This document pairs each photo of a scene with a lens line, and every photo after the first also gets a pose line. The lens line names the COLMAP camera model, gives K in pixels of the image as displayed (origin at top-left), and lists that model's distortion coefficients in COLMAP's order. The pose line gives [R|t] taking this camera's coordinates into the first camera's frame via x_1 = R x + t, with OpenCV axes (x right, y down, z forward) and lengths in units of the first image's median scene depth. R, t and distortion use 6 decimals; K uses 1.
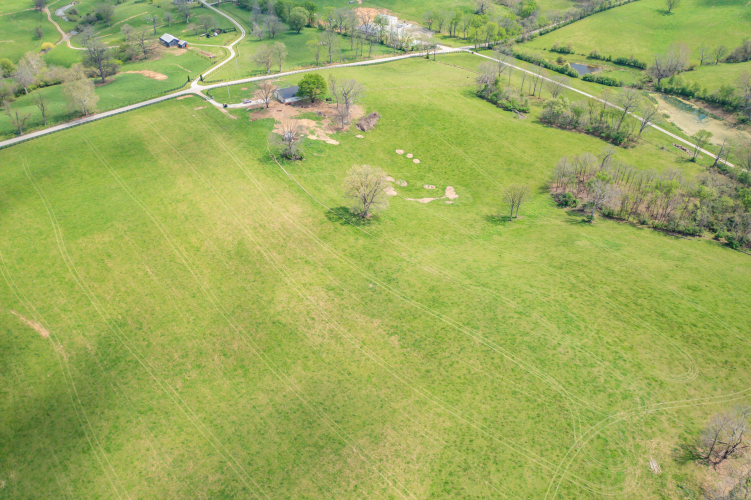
lens RADIAL K [[596.8, 0, 372.1], [0, 596.8, 254.0], [0, 0, 1]] dist [-0.006596, 0.006240]
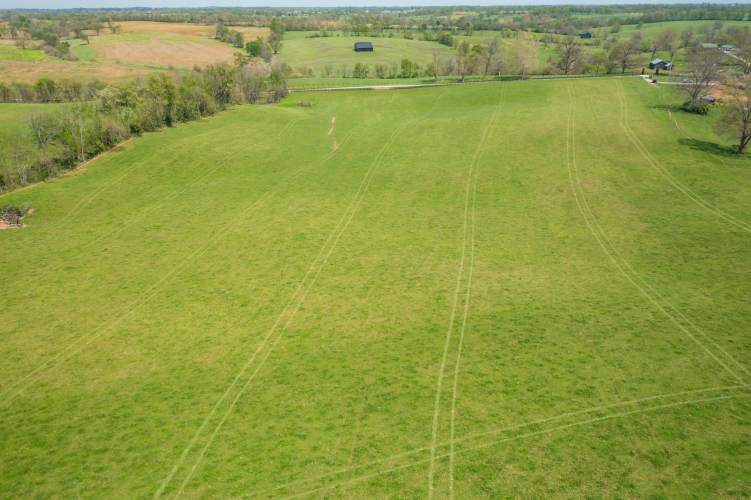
lens RADIAL K [[596.8, 0, 372.1], [0, 596.8, 254.0], [0, 0, 1]] dist [-0.006596, 0.006240]
pose [[0.637640, 0.296238, -0.711097, 0.181094], [-0.440129, 0.897696, -0.020689, 0.179453], [0.632220, 0.326167, 0.702790, 0.219924]]
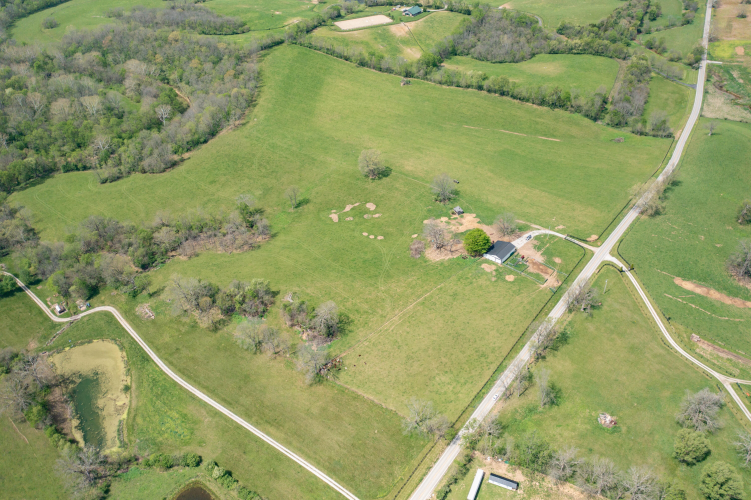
lens RADIAL K [[596.8, 0, 372.1], [0, 596.8, 254.0], [0, 0, 1]] dist [-0.006596, 0.006240]
pose [[-0.952514, 0.218242, -0.212339, 0.329887], [-0.141374, 0.300659, 0.943195, -1.314242], [0.269687, 0.928426, -0.255528, 1.282475]]
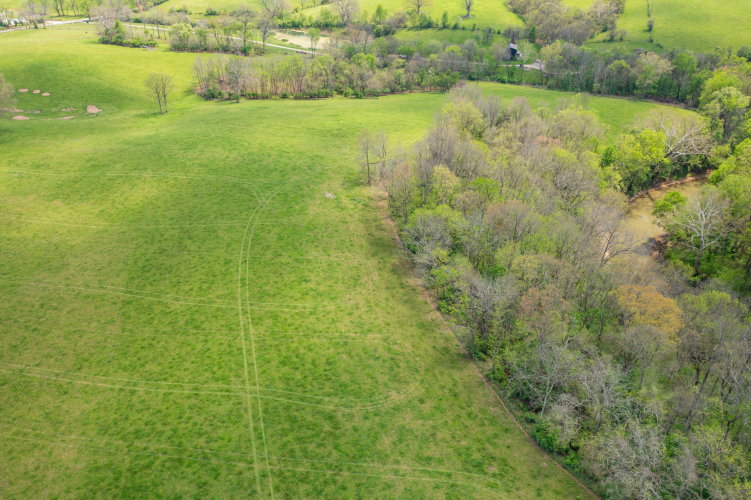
lens RADIAL K [[596.8, 0, 372.1], [0, 596.8, 254.0], [0, 0, 1]] dist [-0.006596, 0.006240]
pose [[0.836586, -0.287115, 0.466571, -0.003879], [0.318119, 0.947962, 0.012946, 0.206545], [-0.446009, 0.137595, 0.884389, -0.000409]]
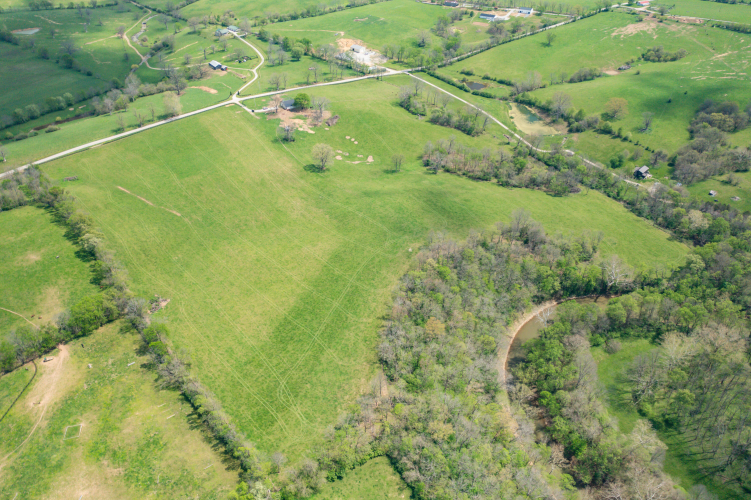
lens RADIAL K [[596.8, 0, 372.1], [0, 596.8, 254.0], [0, 0, 1]] dist [-0.006596, 0.006240]
pose [[0.999698, 0.011975, -0.021471, 0.155428], [-0.011517, 0.999706, 0.021314, 0.139457], [0.021720, -0.021060, 0.999542, -0.797557]]
